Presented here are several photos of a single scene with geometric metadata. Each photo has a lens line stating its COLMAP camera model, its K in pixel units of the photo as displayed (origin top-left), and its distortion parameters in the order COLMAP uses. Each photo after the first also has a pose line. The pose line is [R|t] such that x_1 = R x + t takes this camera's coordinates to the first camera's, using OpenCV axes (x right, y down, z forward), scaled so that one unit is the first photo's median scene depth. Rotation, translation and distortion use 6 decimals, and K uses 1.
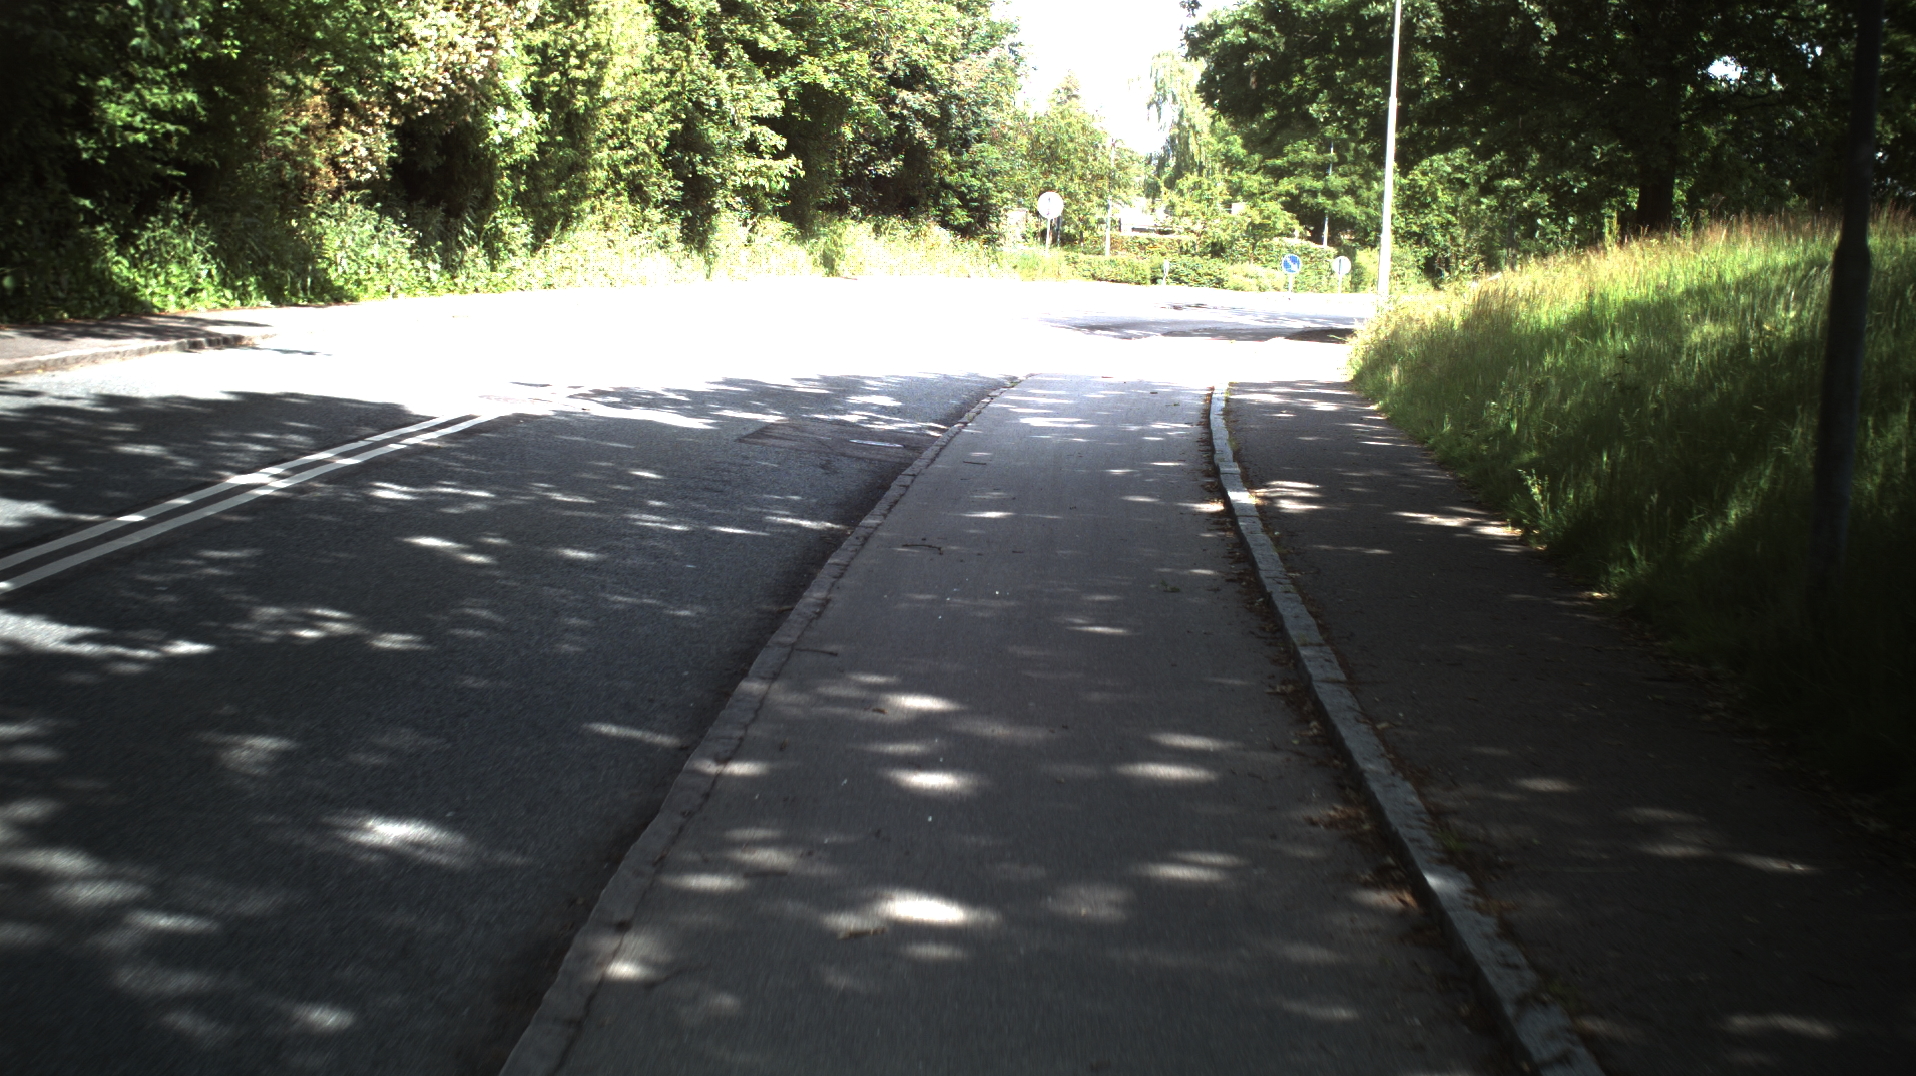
lens RADIAL K [[3415.4, 0, 958.0], [0, 3415.4, 538.0], [0, 0, 1]] dist [-0.310022, 0.520531]
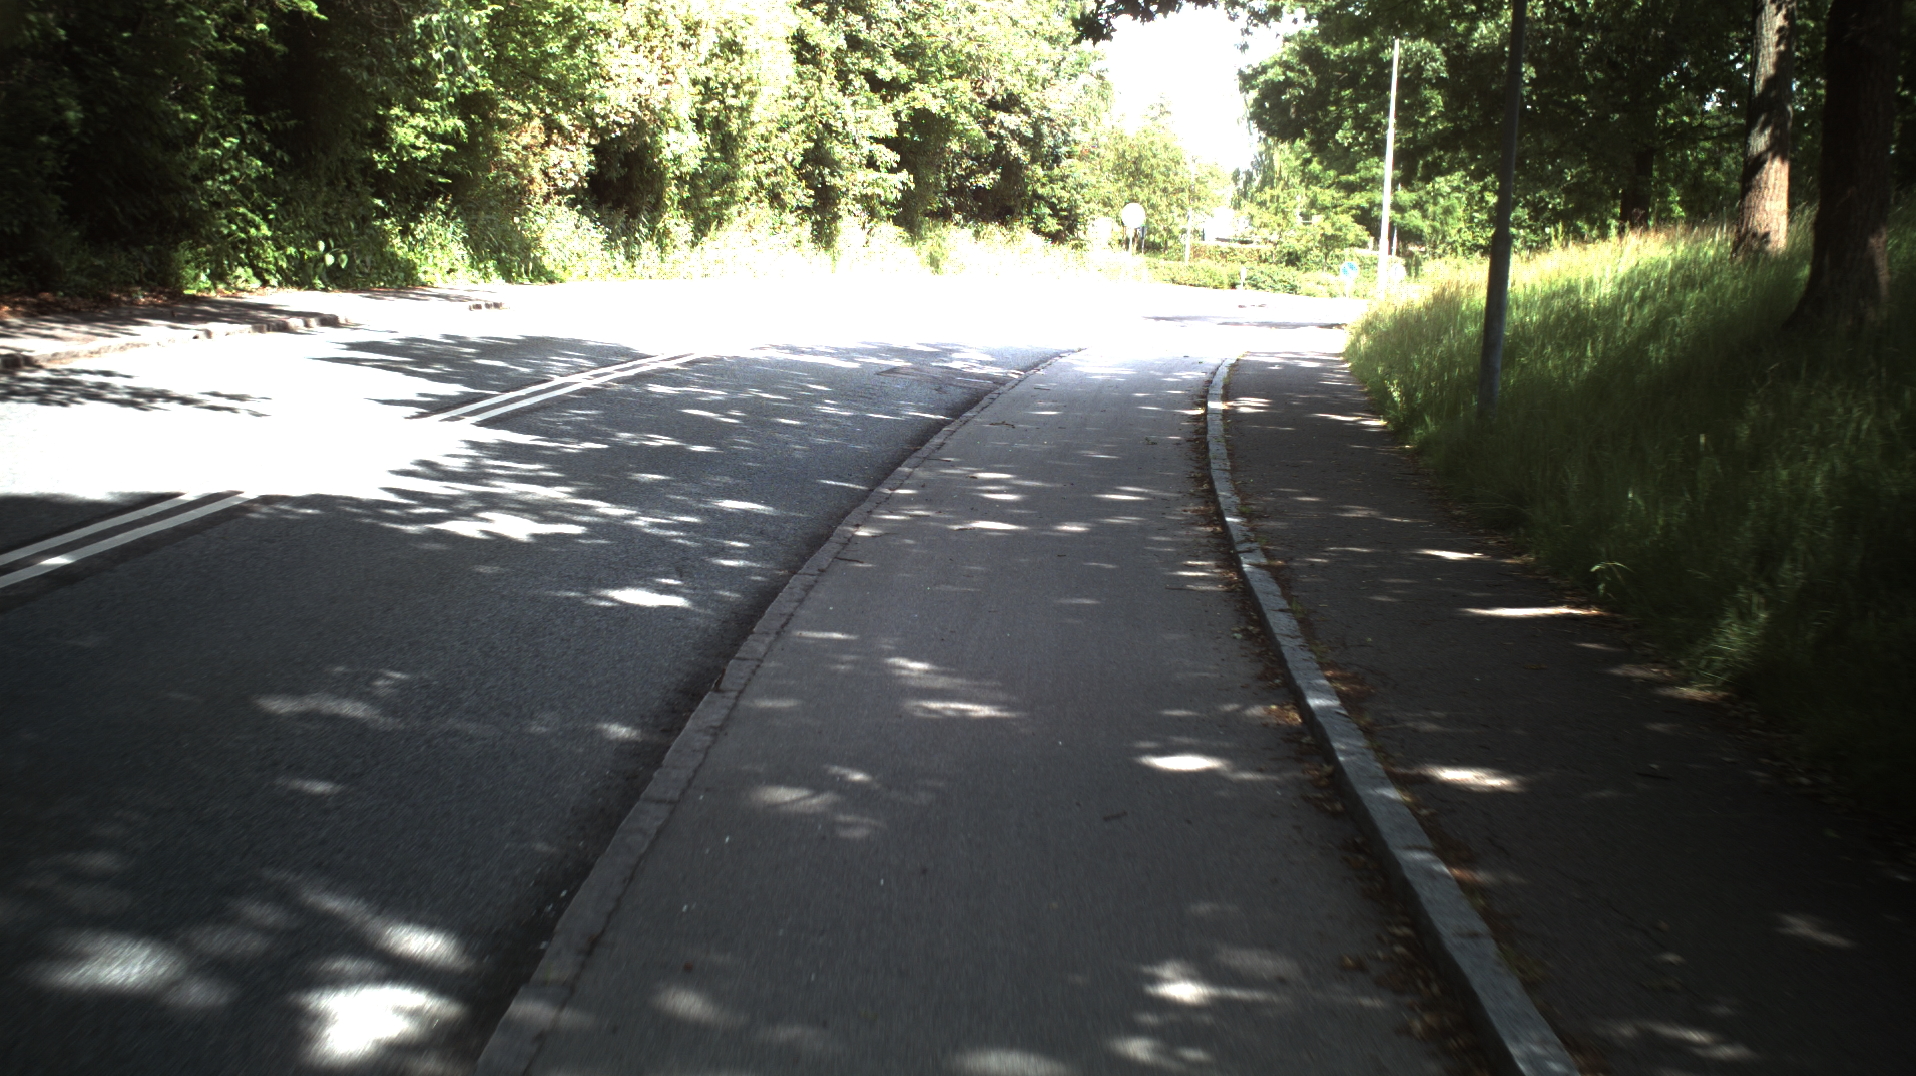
lens RADIAL K [[3415.4, 0, 958.0], [0, 3415.4, 538.0], [0, 0, 1]] dist [-0.310022, 0.520531]
pose [[0.999531, 0.011583, -0.028363, 0.004134], [-0.011671, 0.999928, -0.002932, 0.017070], [0.028327, 0.003262, 0.999593, -0.165507]]
